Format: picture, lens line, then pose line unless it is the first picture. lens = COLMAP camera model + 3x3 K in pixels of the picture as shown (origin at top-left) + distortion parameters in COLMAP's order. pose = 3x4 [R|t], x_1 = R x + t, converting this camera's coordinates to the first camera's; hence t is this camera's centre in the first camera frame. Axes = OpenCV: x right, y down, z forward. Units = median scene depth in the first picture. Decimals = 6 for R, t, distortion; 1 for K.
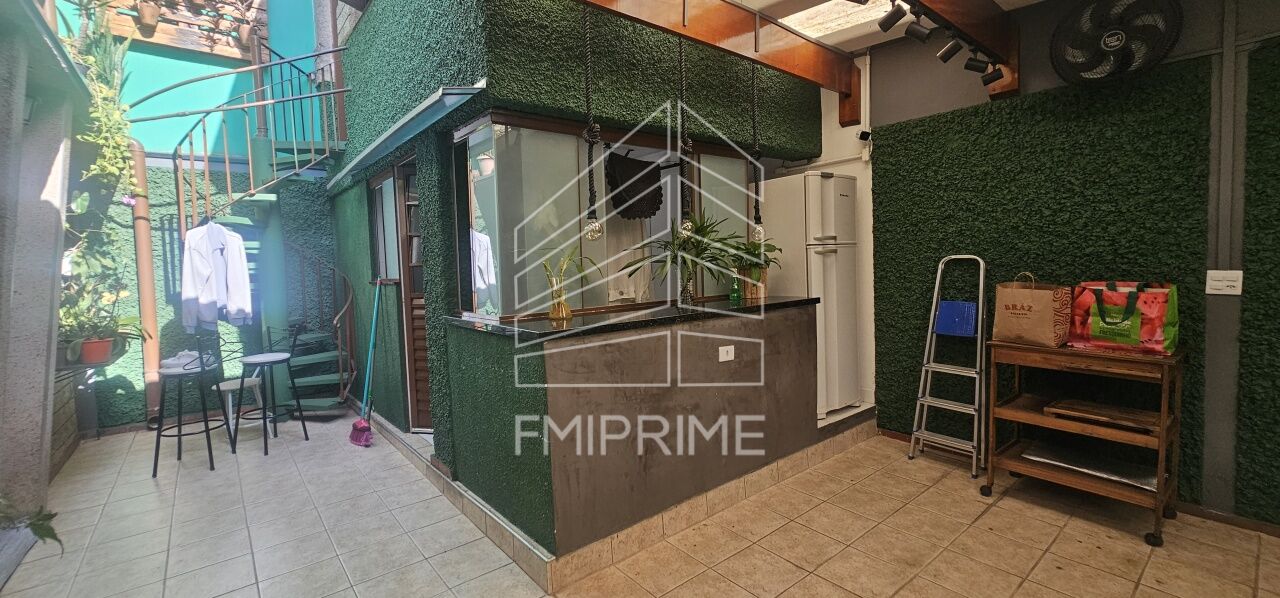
lens RADIAL K [[520.9, 0, 640.0], [0, 520.9, 289.6], [0, 0, 1]] dist [0.000451, -0.000185]
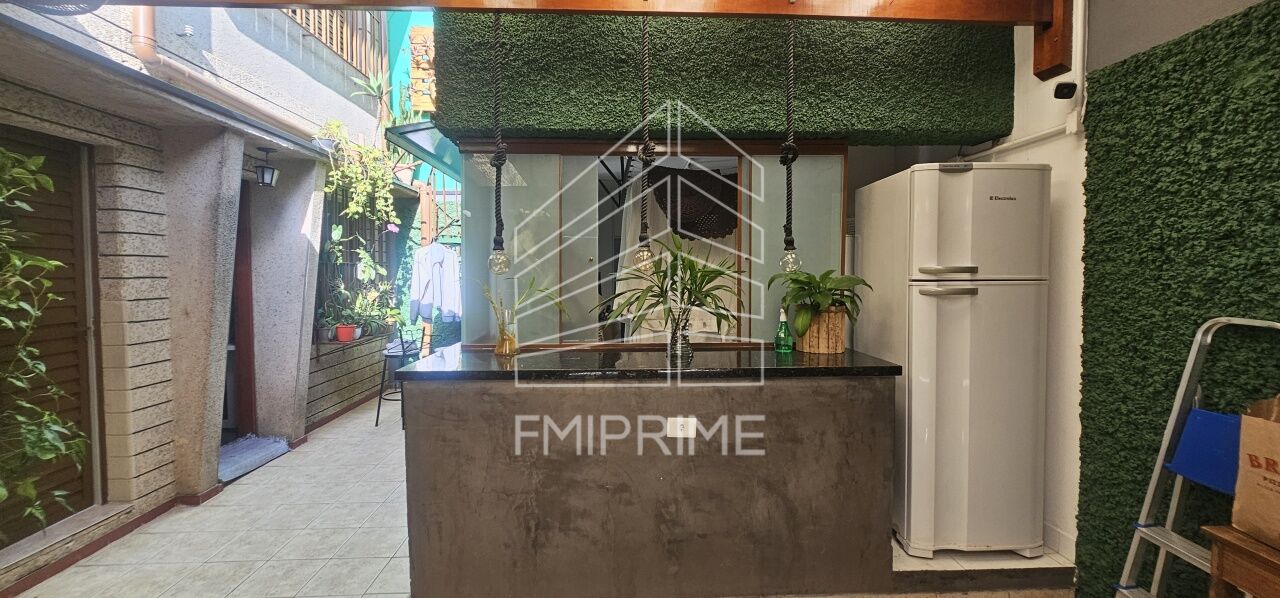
lens RADIAL K [[516.6, 0, 639.3], [0, 516.6, 291.7], [0, 0, 1]] dist [-0.000011, 0.000019]
pose [[0.800526, 0.056088, -0.596668, 0.436614], [-0.057201, 0.998216, 0.017089, -0.063816], [0.596563, 0.020450, 0.802306, 0.295530]]
